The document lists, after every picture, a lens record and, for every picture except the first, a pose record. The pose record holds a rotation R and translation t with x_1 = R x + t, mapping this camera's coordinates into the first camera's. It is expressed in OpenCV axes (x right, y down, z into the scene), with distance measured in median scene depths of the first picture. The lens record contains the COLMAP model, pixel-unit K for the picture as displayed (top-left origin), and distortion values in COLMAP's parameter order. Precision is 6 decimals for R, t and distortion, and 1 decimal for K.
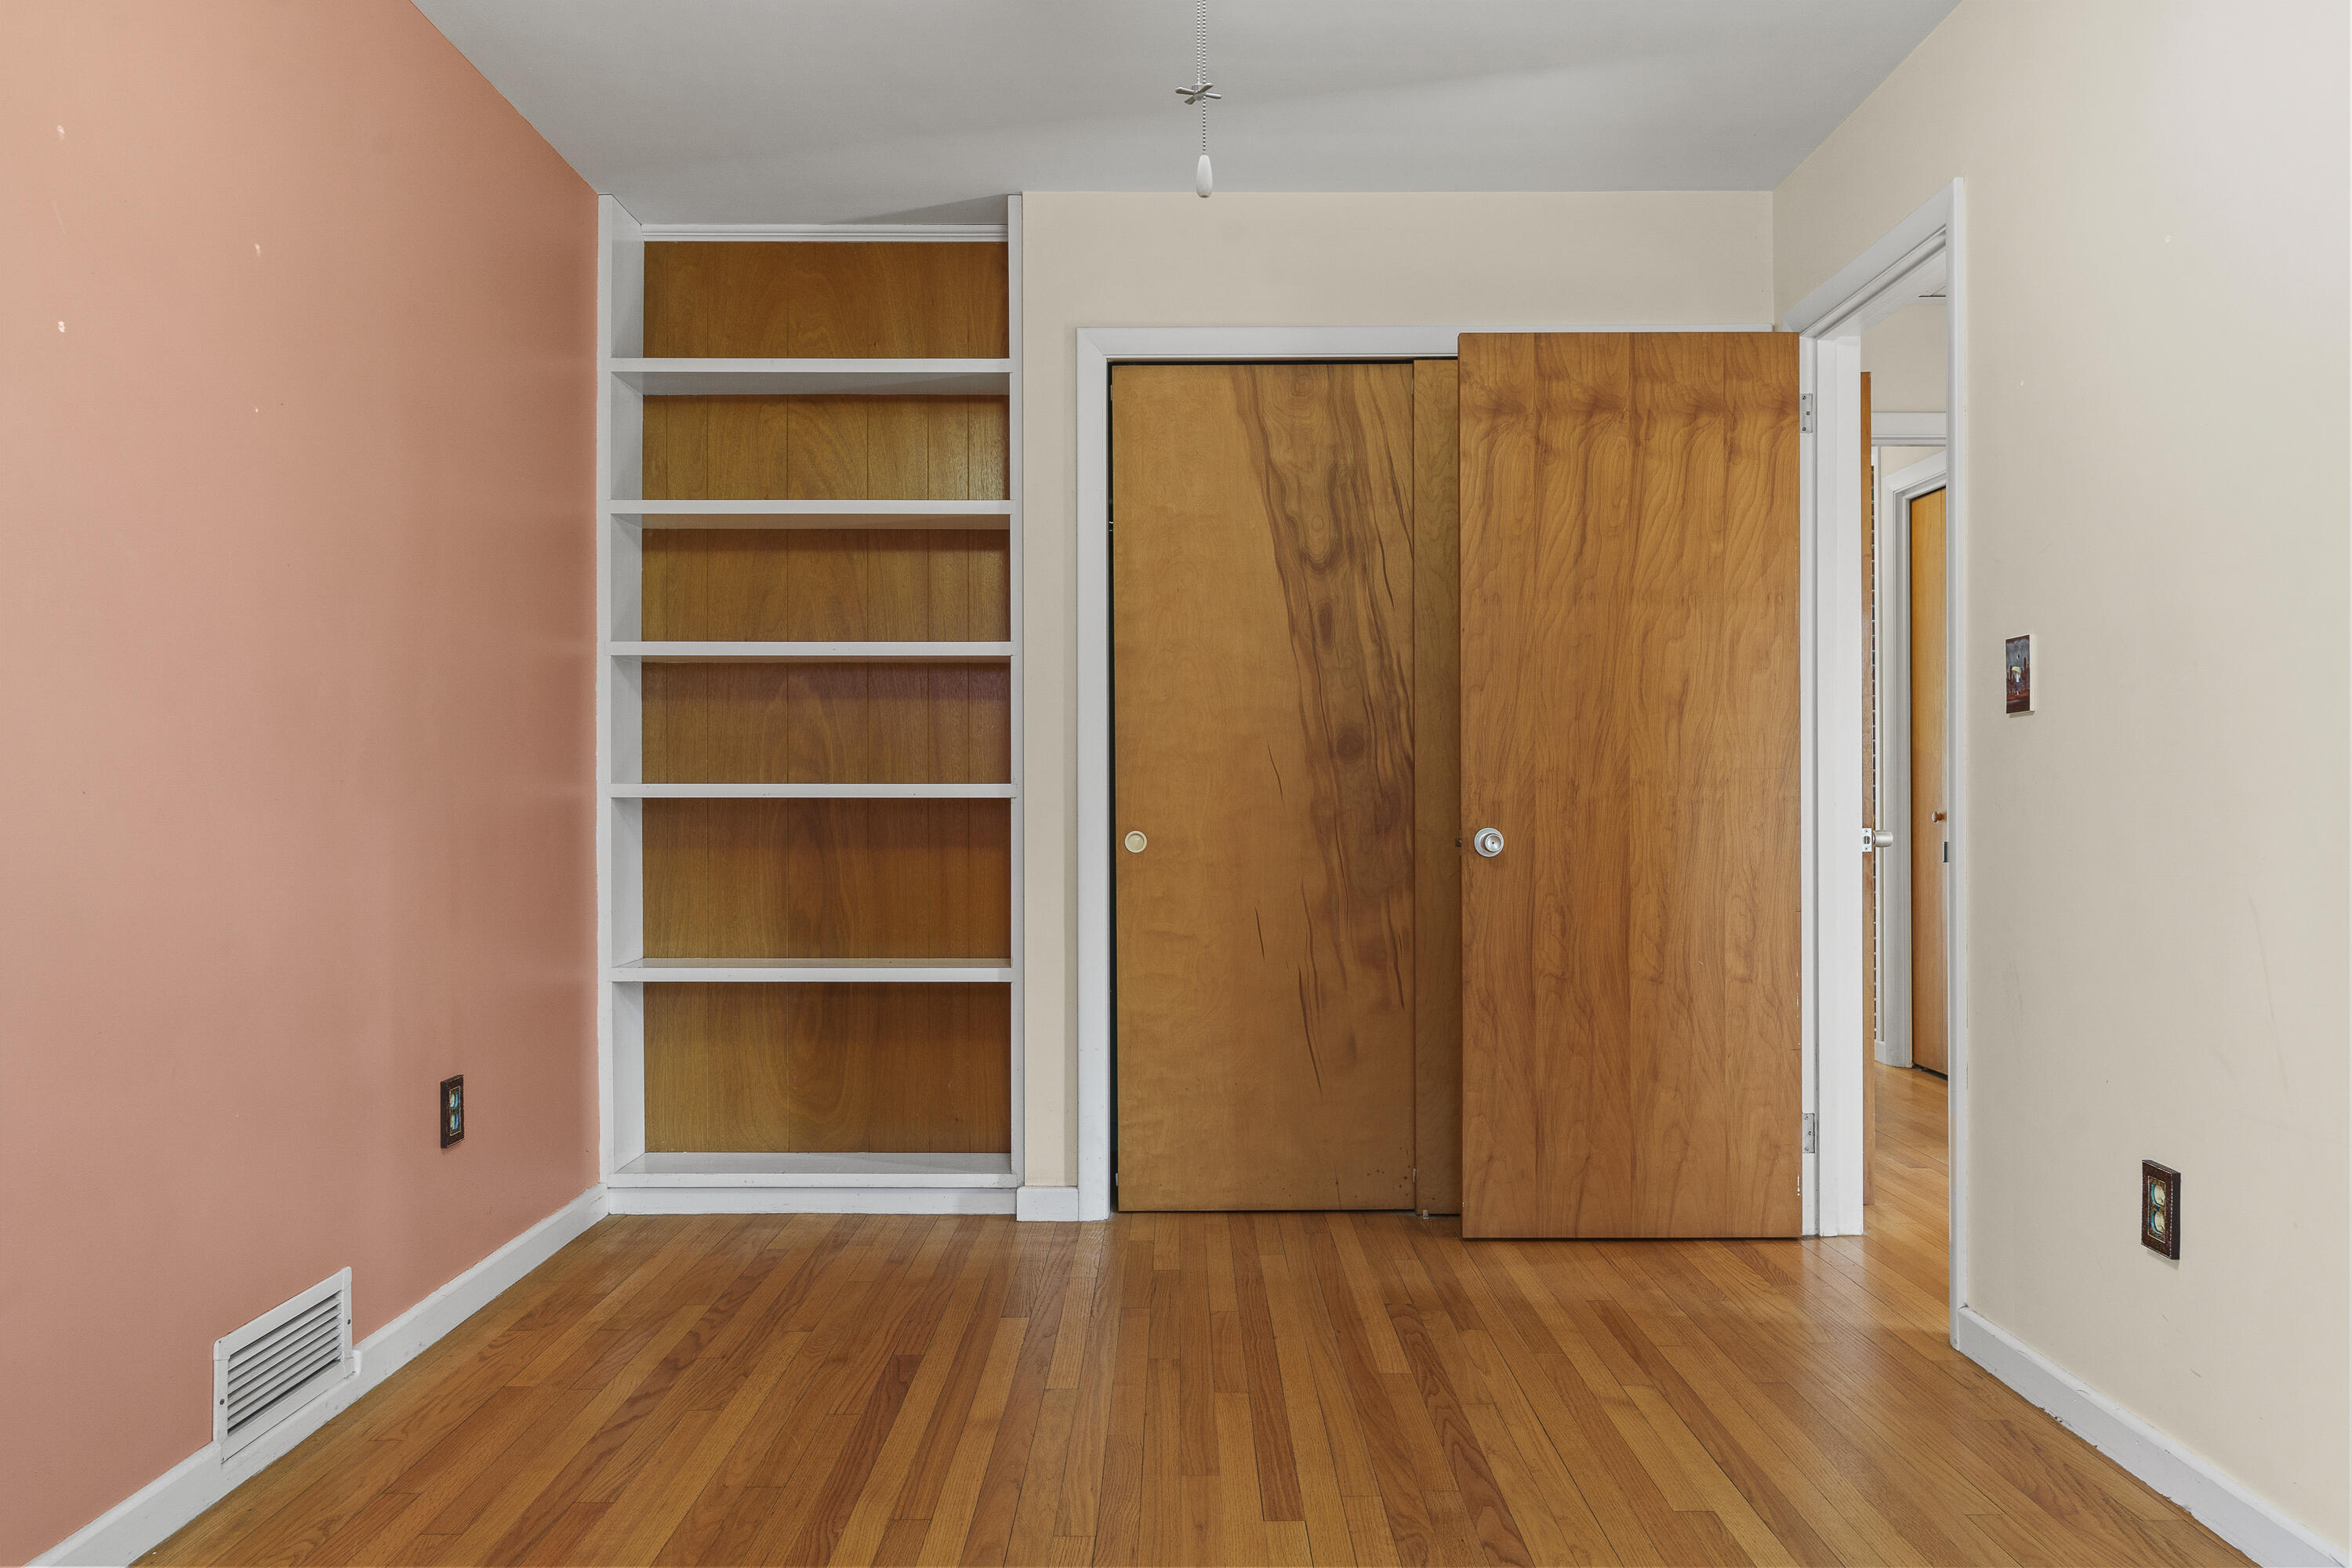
lens RADIAL K [[1735.4, 0, 1175.2], [0, 1735.4, 787.4], [0, 0, 1]] dist [-0.000732, -0.000617]
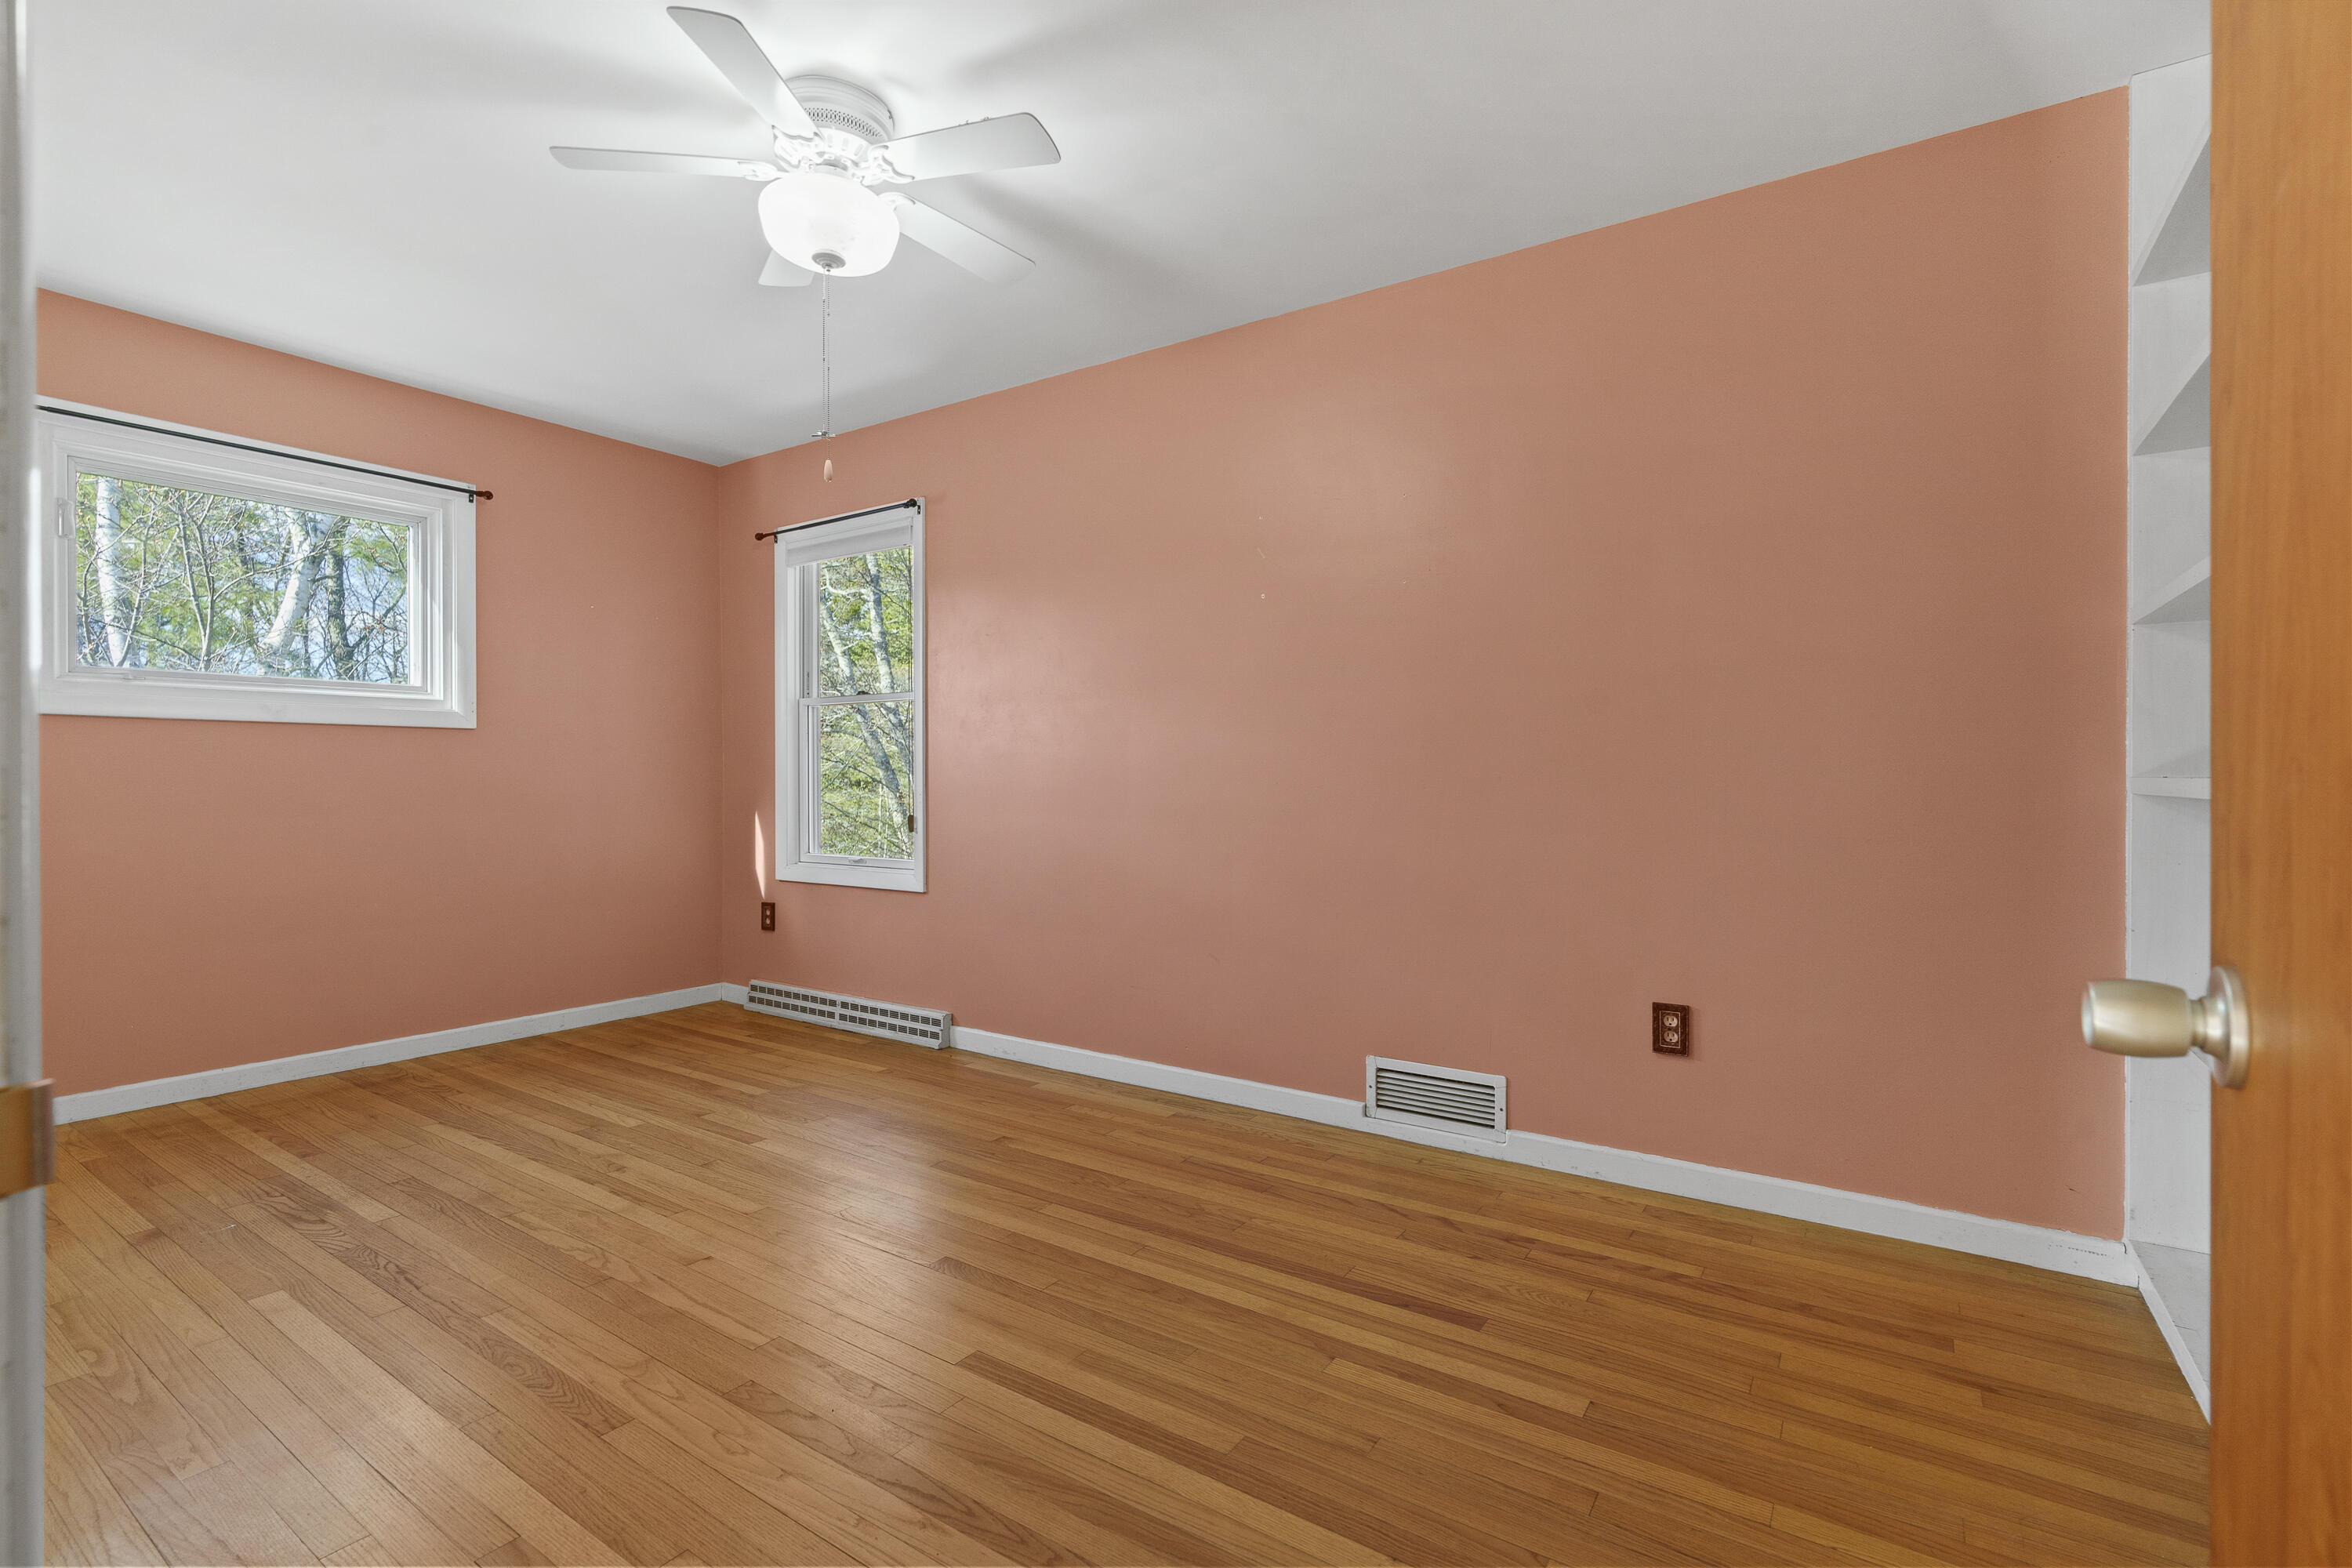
lens RADIAL K [[1073.0, 0, 1170.7], [0, 1073.0, 782.1], [0, 0, 1]] dist [0.003395, -0.001178]
pose [[-0.564815, 0.005357, -0.825200, 0.491982], [0.006061, 0.999979, 0.002344, -0.002596], [0.825196, -0.003677, -0.564835, 1.228194]]
